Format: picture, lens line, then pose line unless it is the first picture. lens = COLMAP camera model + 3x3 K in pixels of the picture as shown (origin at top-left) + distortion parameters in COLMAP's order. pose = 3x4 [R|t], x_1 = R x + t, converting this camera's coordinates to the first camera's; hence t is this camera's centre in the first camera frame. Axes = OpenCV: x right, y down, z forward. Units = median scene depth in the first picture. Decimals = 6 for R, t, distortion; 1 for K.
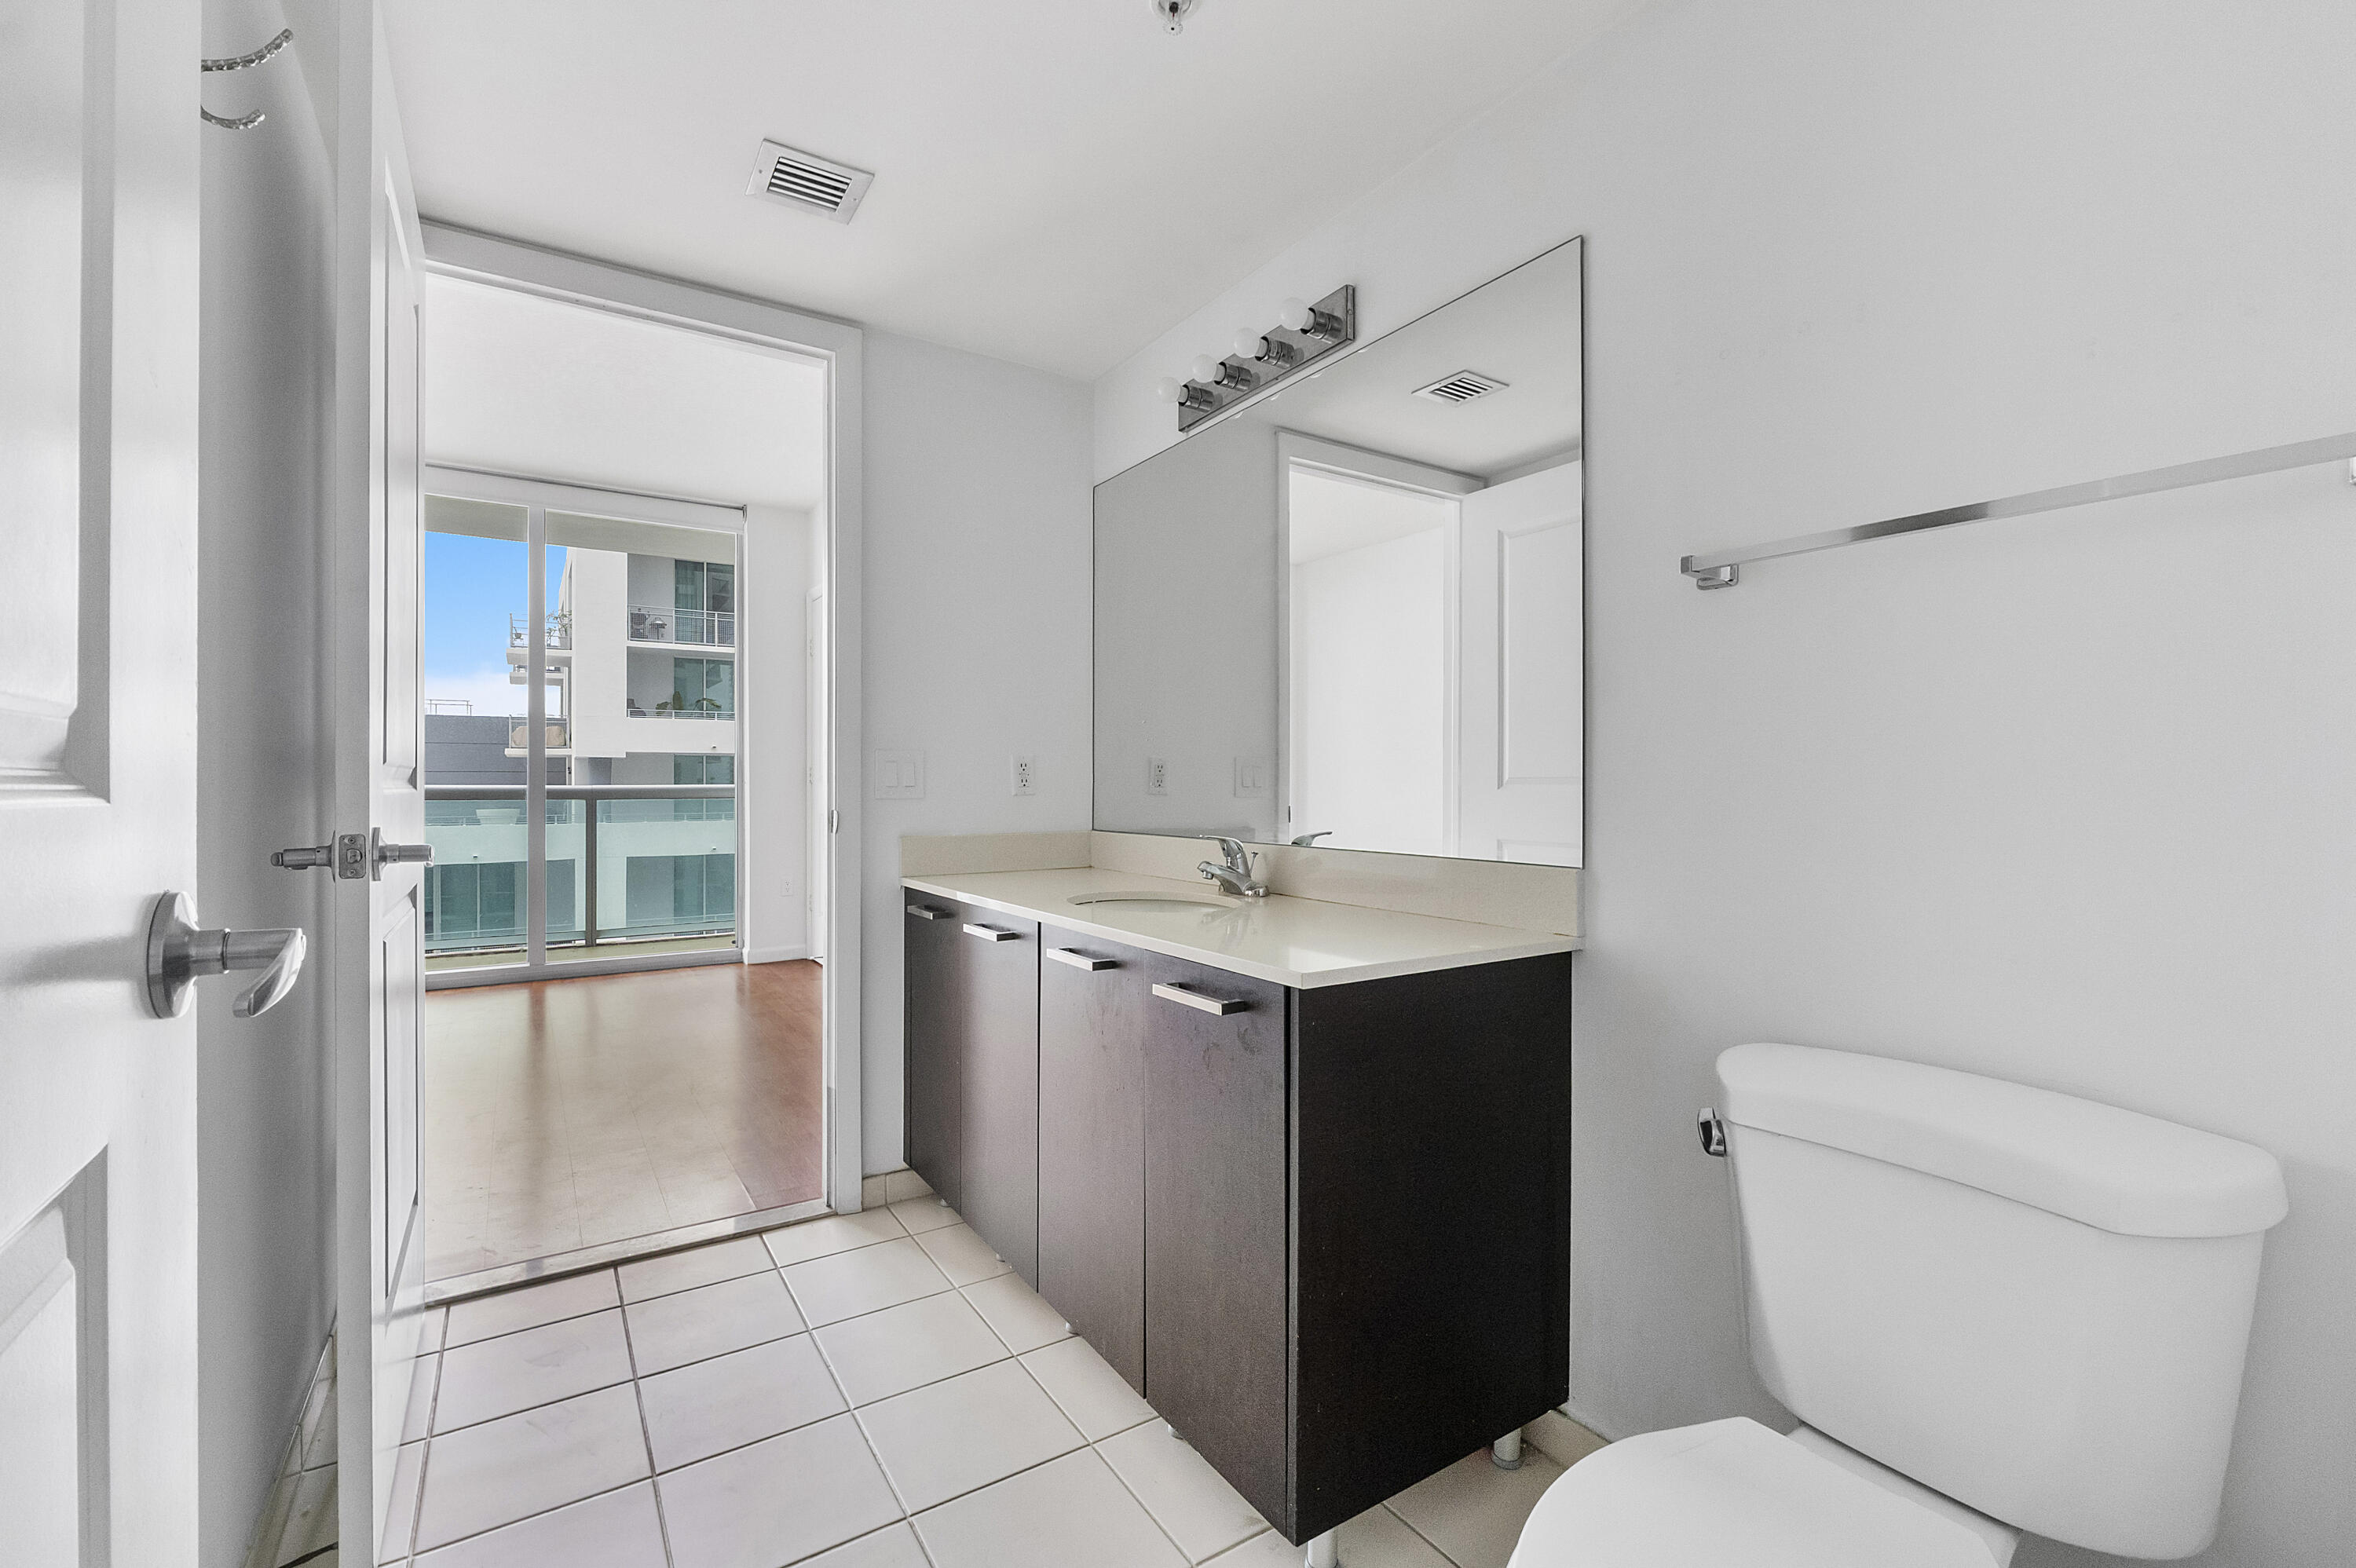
lens RADIAL K [[1012.8, 0, 1186.0], [0, 1012.8, 787.4], [0, 0, 1]] dist [0.001023, 0.000038]
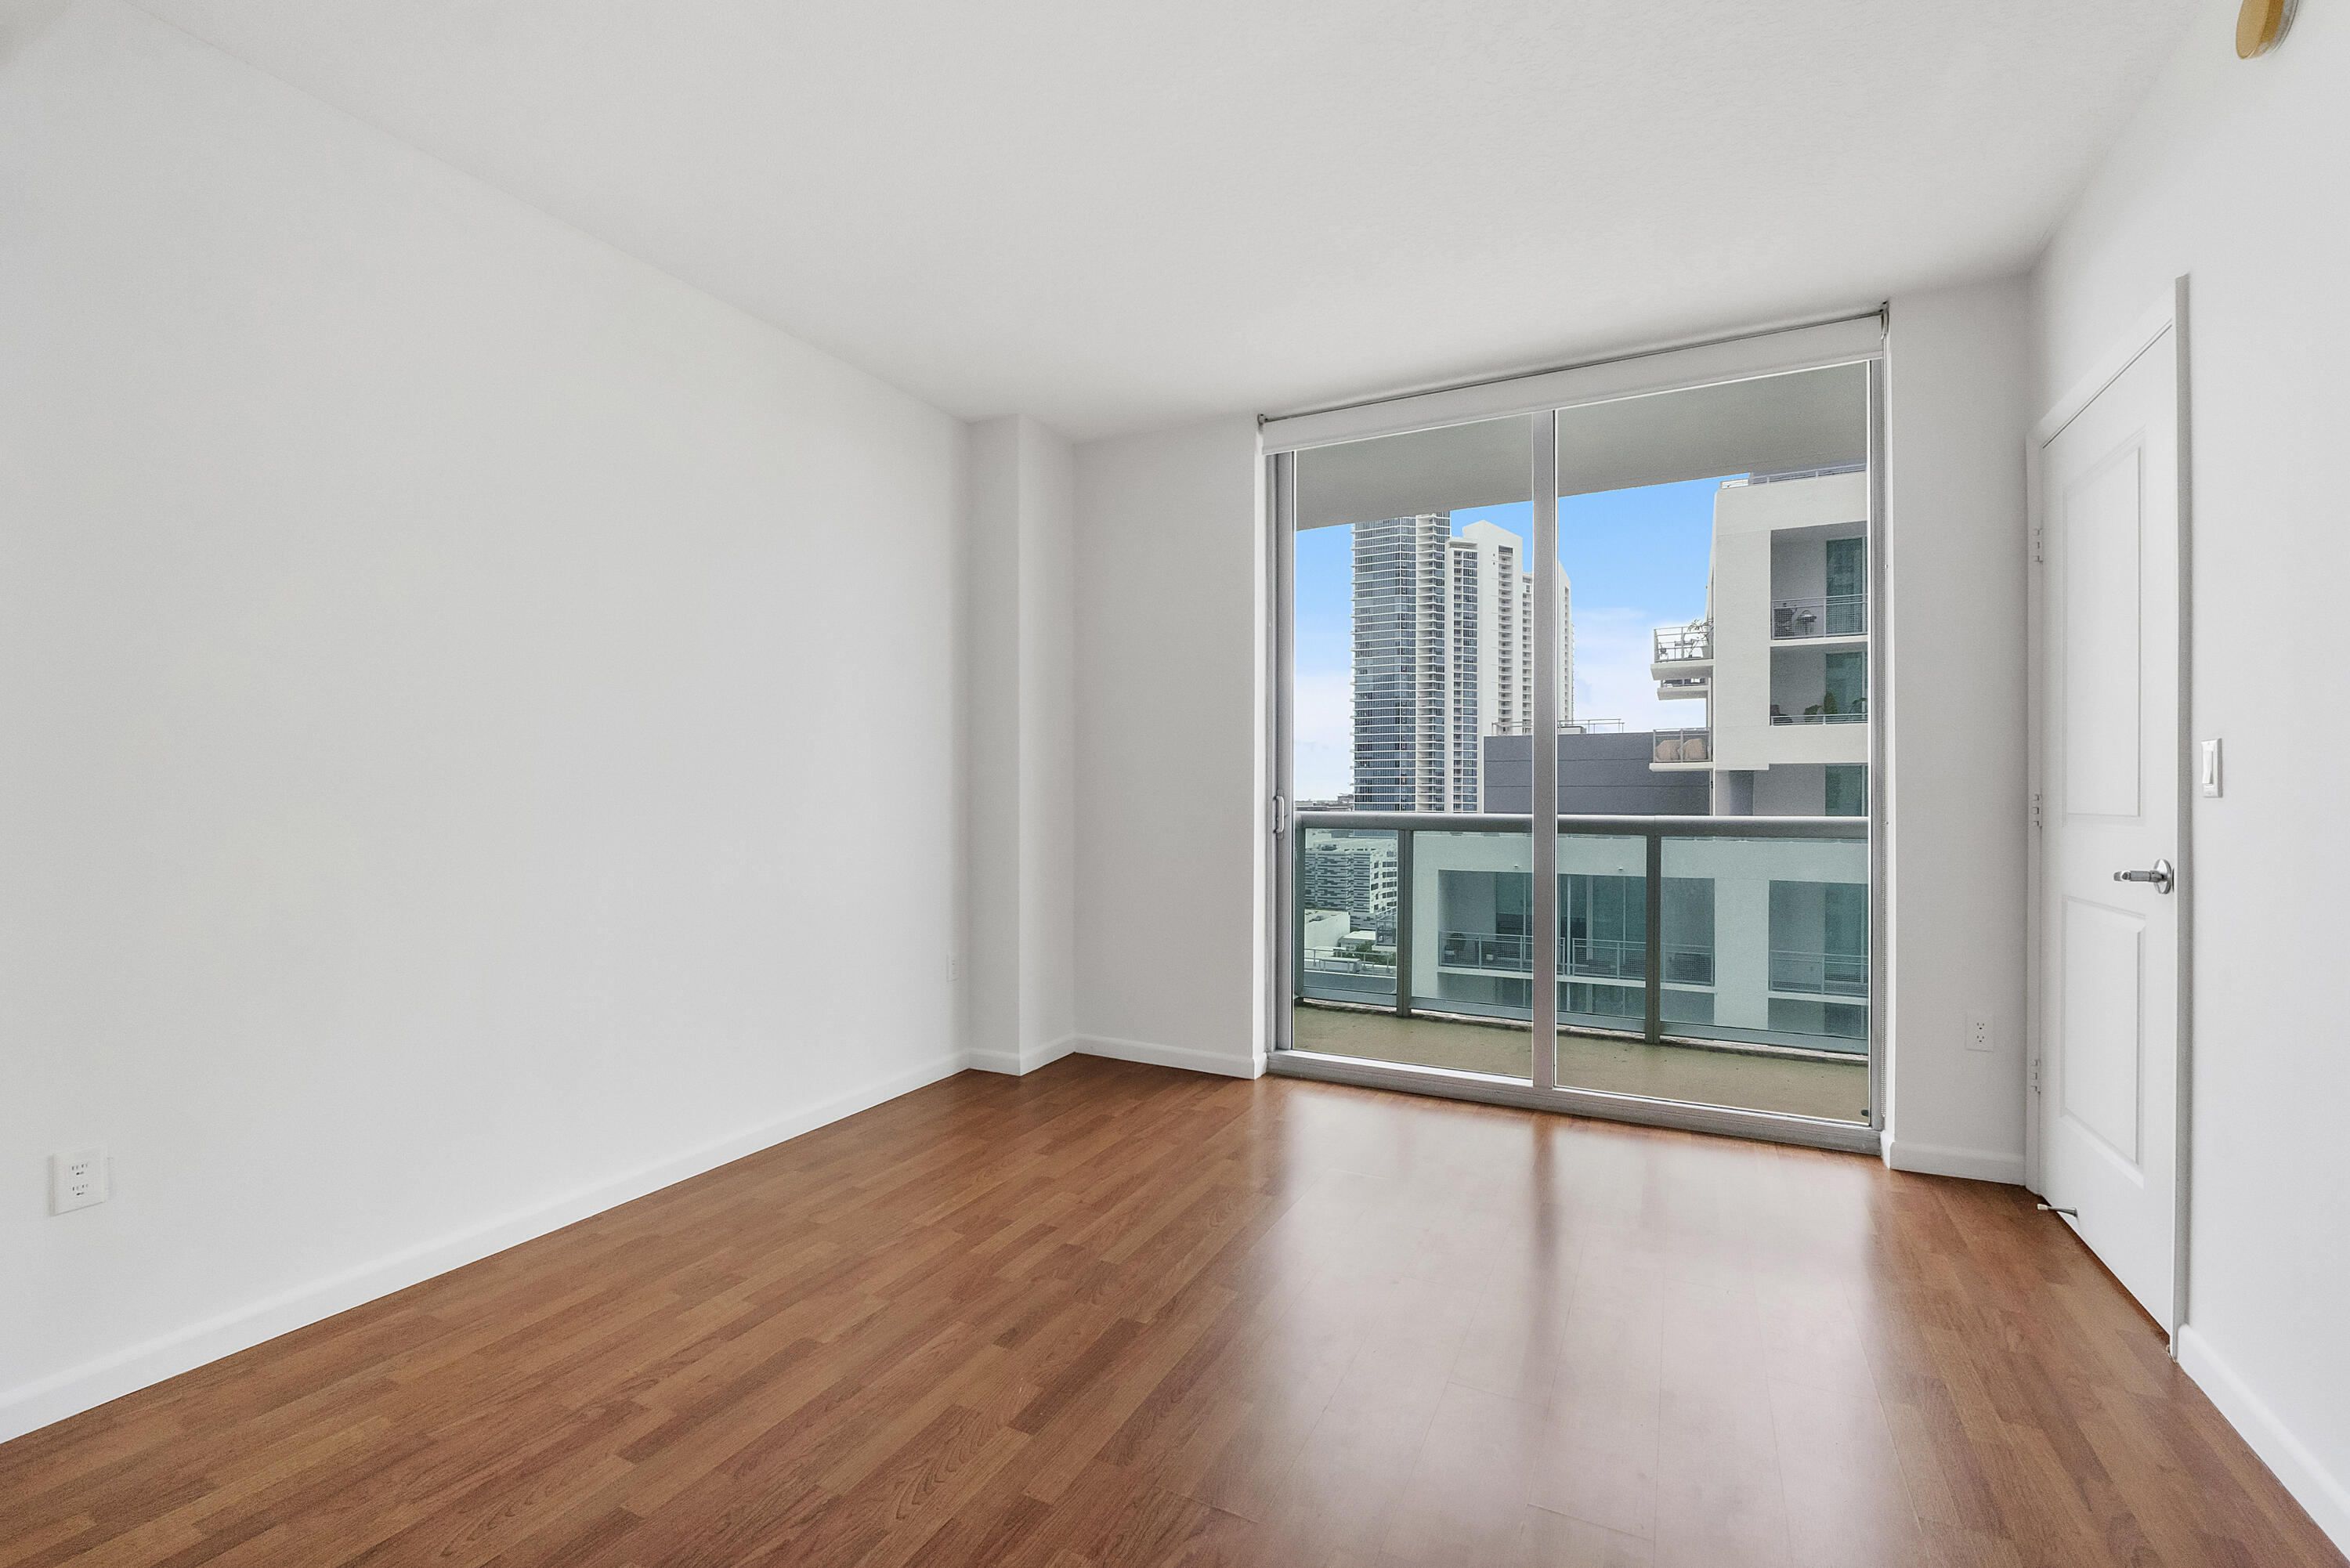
lens RADIAL K [[1010.2, 0, 1183.0], [0, 1010.2, 787.4], [0, 0, 1]] dist [0.001023, 0.000038]
pose [[0.503526, -0.002755, -0.863976, -0.036135], [-0.006899, 0.999950, -0.007210, -0.003873], [0.863953, 0.009591, 0.503482, 0.092027]]
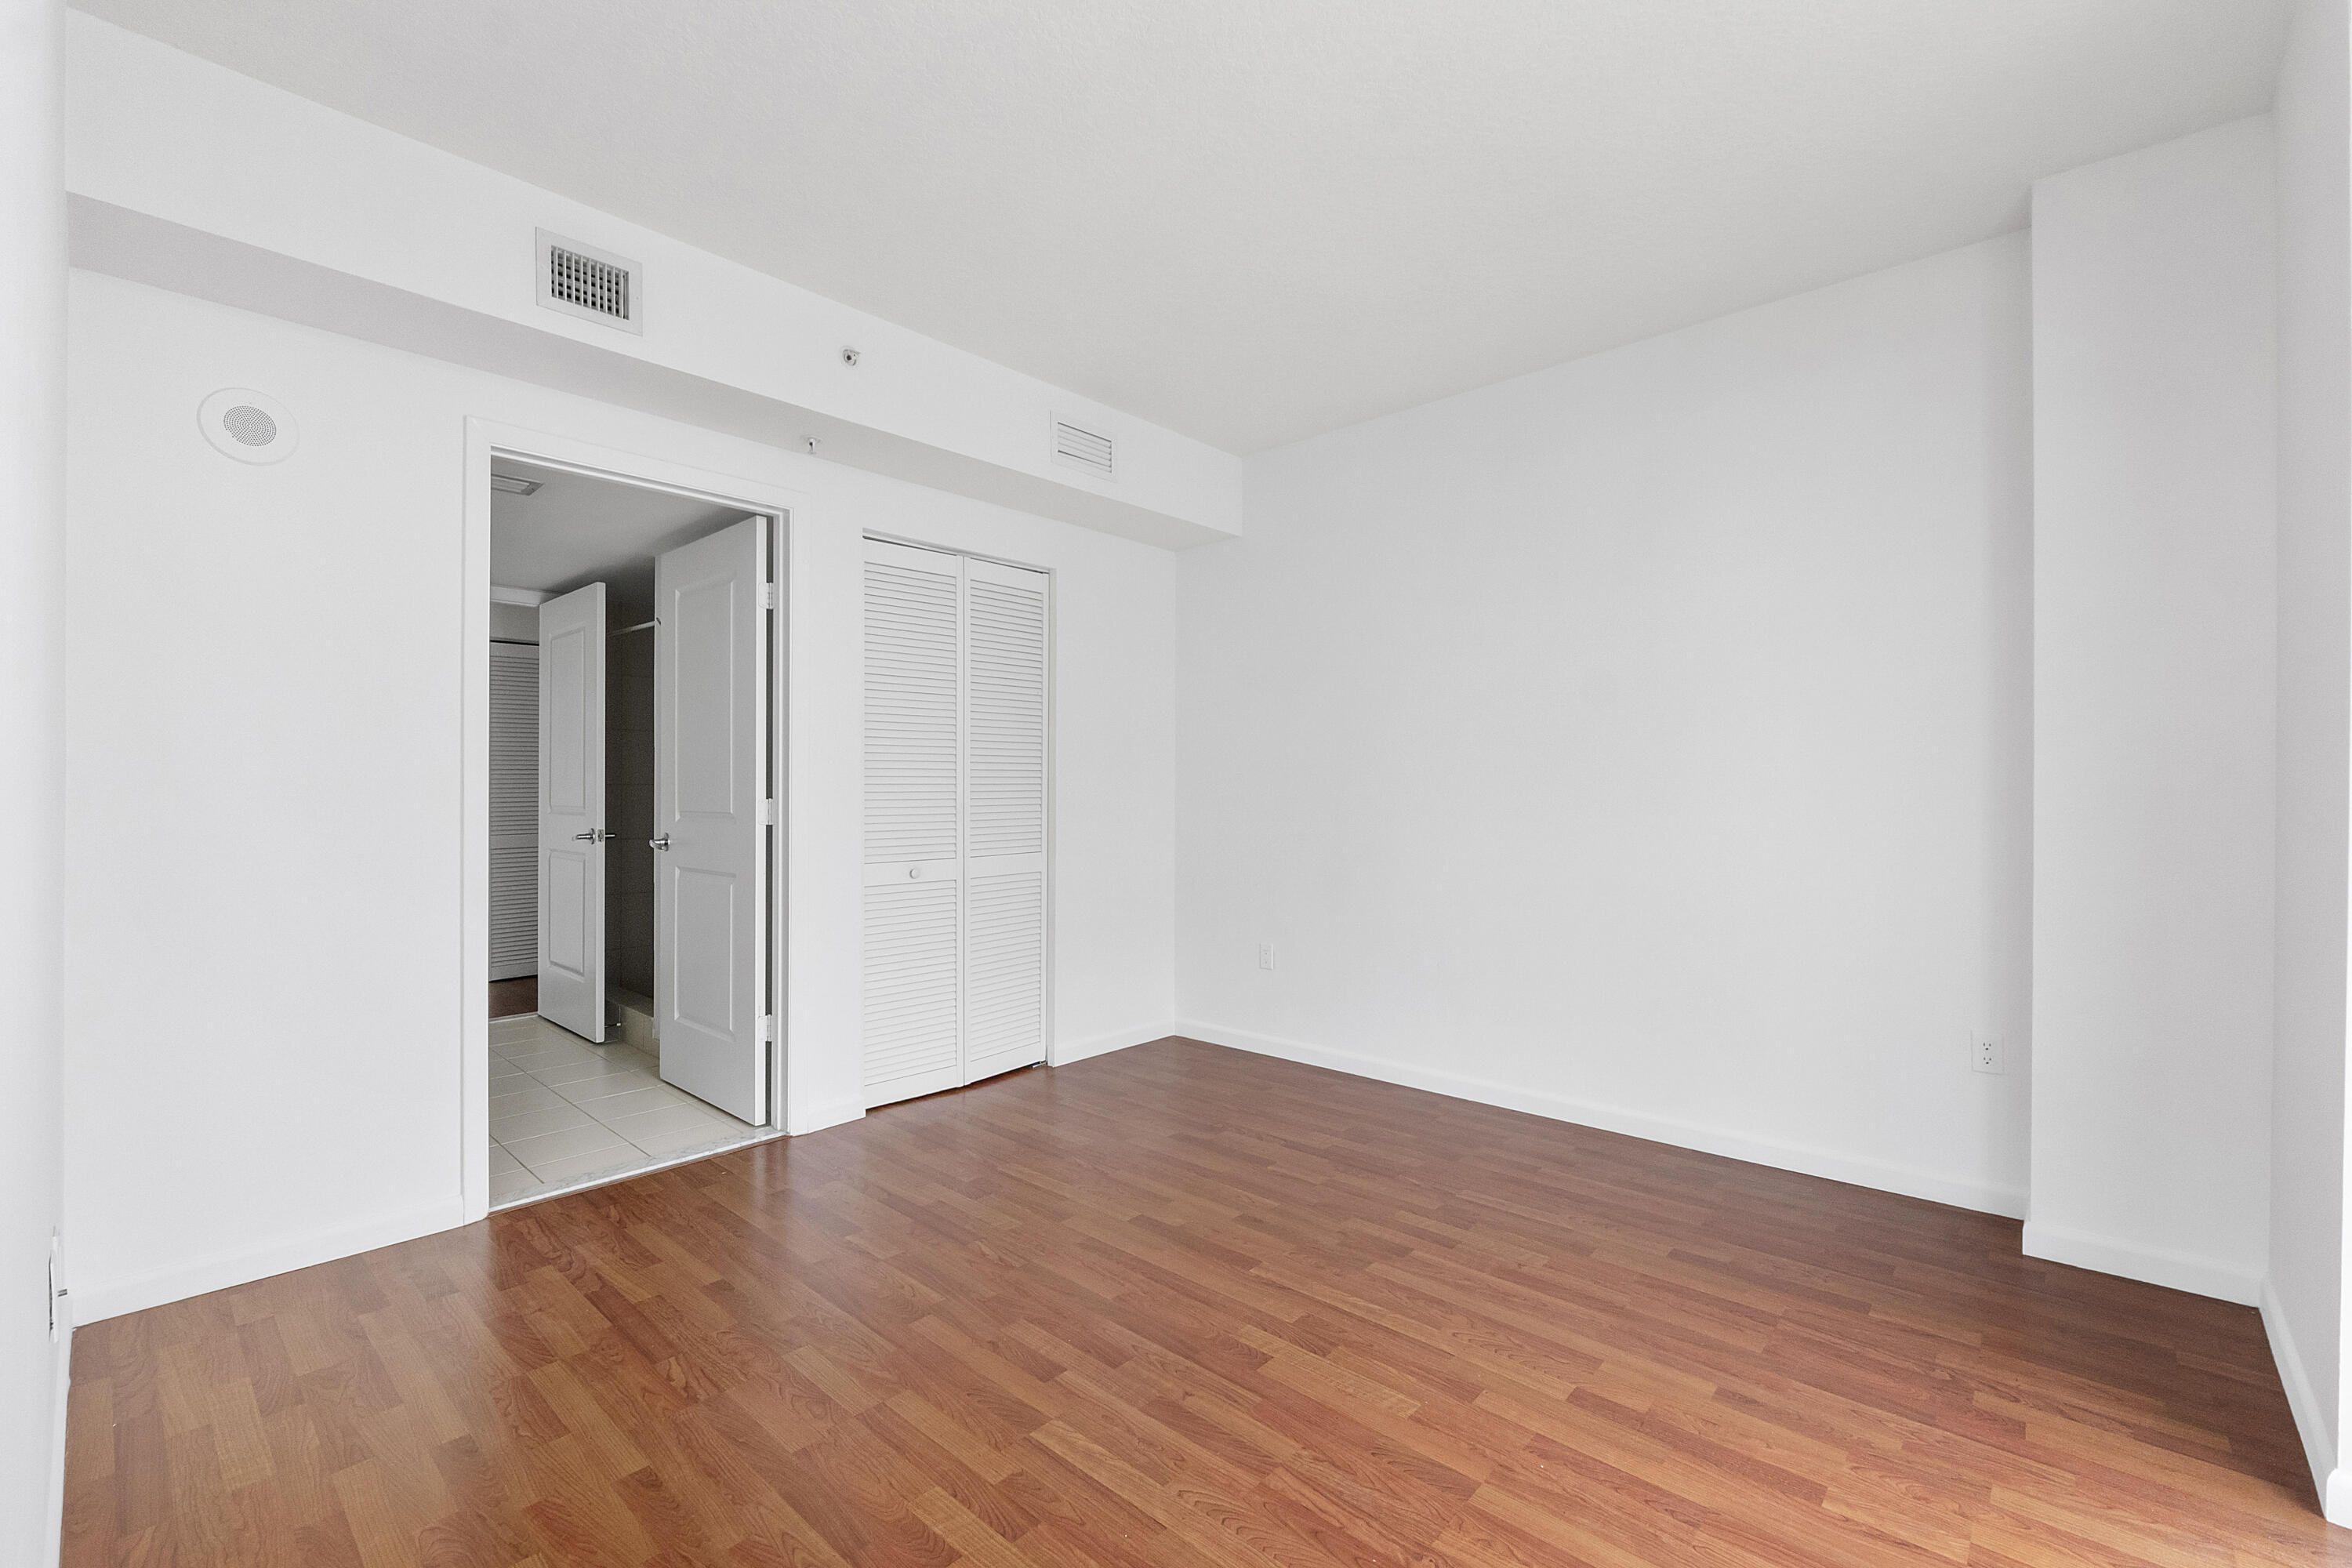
lens RADIAL K [[1011.2, 0, 1184.0], [0, 1011.2, 787.4], [0, 0, 1]] dist [0.001023, 0.000038]
pose [[-0.968460, 0.001586, -0.249164, -0.080176], [0.000391, 0.999988, 0.004844, -0.005637], [0.249169, 0.004594, -0.968449, 0.219925]]
